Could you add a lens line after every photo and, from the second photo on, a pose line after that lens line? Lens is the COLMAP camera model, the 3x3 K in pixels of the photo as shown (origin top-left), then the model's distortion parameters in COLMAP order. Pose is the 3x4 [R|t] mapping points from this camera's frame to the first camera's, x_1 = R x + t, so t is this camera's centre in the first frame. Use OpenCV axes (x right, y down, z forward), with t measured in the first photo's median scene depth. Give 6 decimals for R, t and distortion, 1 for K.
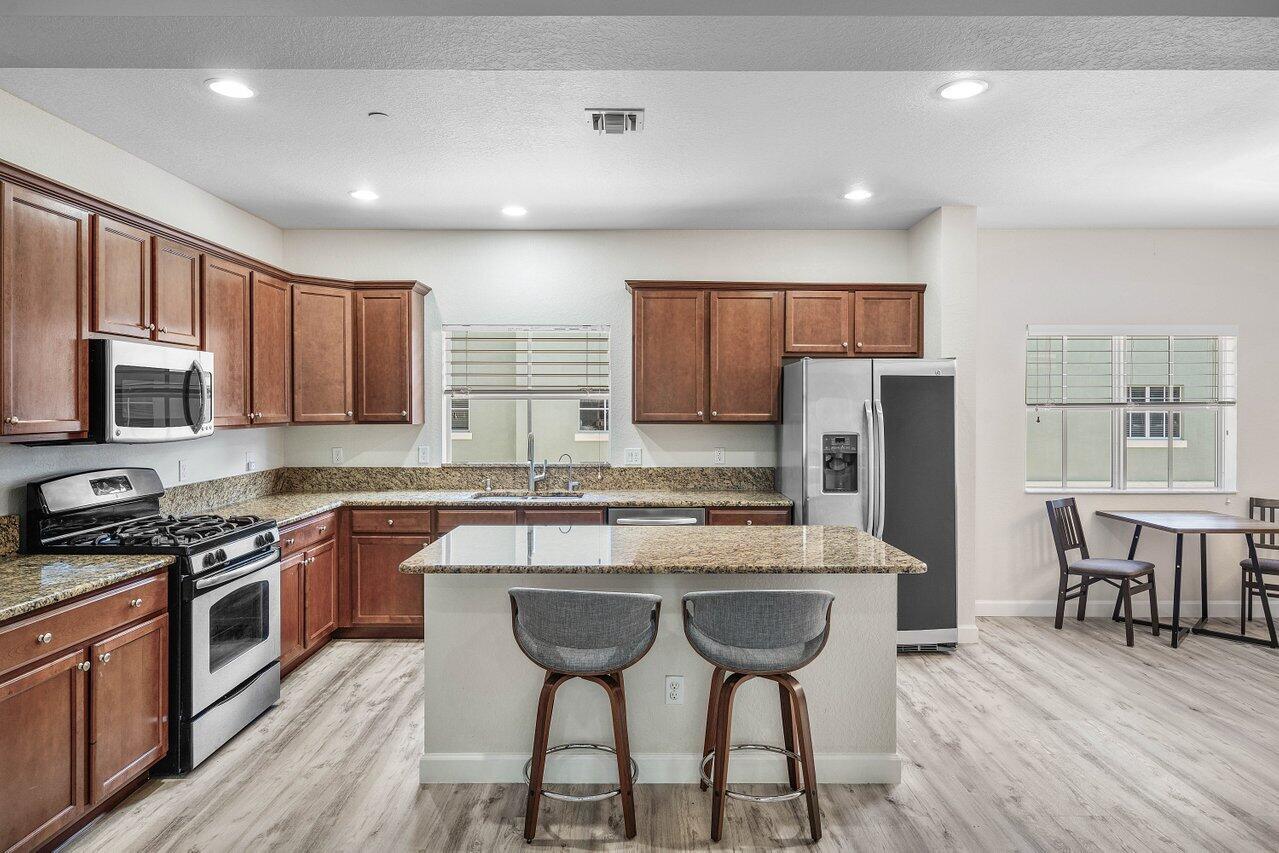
lens RADIAL K [[811.1, 0, 650.2], [0, 811.1, 408.3], [0, 0, 1]] dist [0.015048, 0.003199]
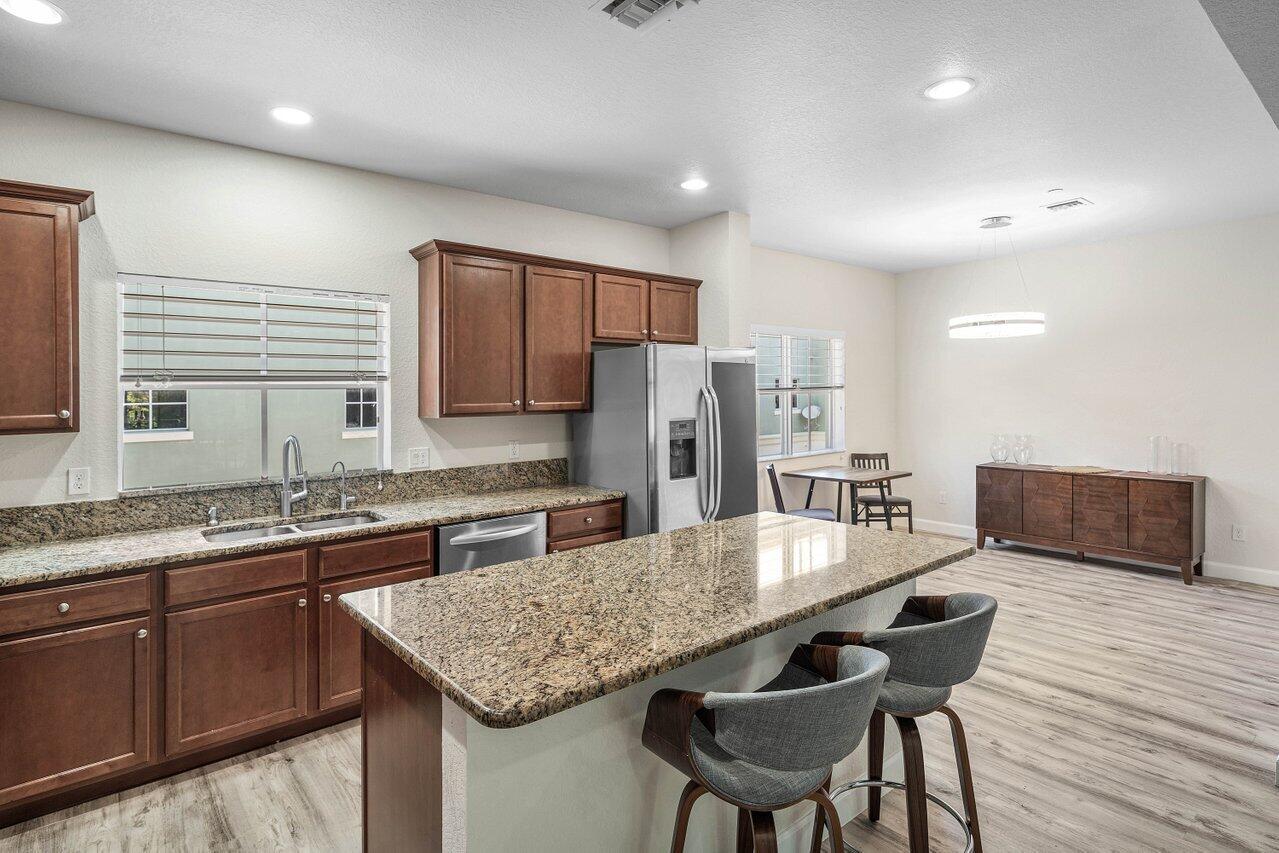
lens RADIAL K [[663.0, 0, 667.8], [0, 663.0, 388.7], [0, 0, 1]] dist [0.005827, 0.001746]
pose [[0.768792, -0.009360, 0.639430, -0.281209], [0.017865, 0.999817, -0.006844, -0.001177], [-0.639249, 0.016685, 0.768819, 0.357632]]
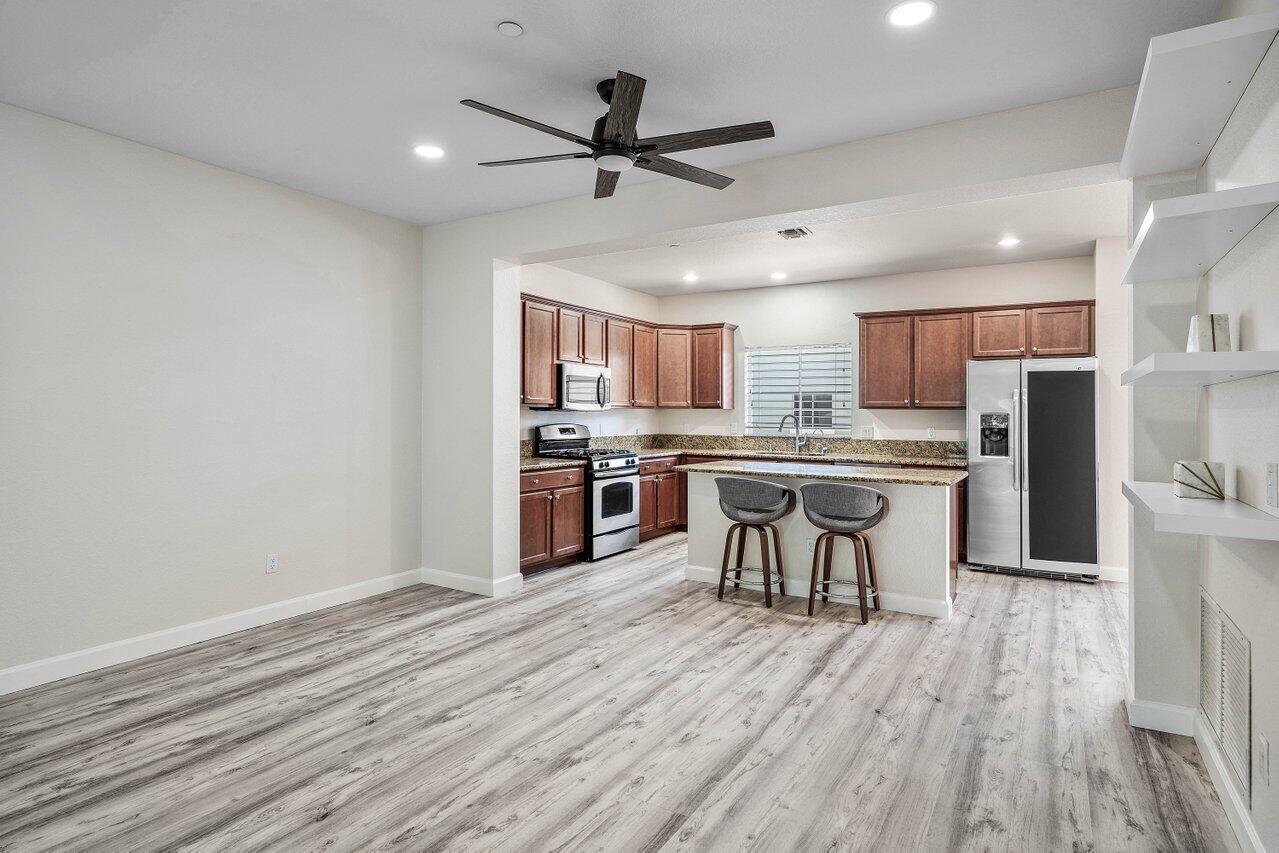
lens RADIAL K [[731.7, 0, 646.8], [0, 731.7, 410.5], [0, 0, 1]] dist [0.073723, -0.007041]
pose [[0.858899, 0.002302, -0.512140, 0.350567], [-0.006795, 0.999953, -0.006901, 0.035804], [0.512100, 0.009408, 0.858875, -0.379019]]
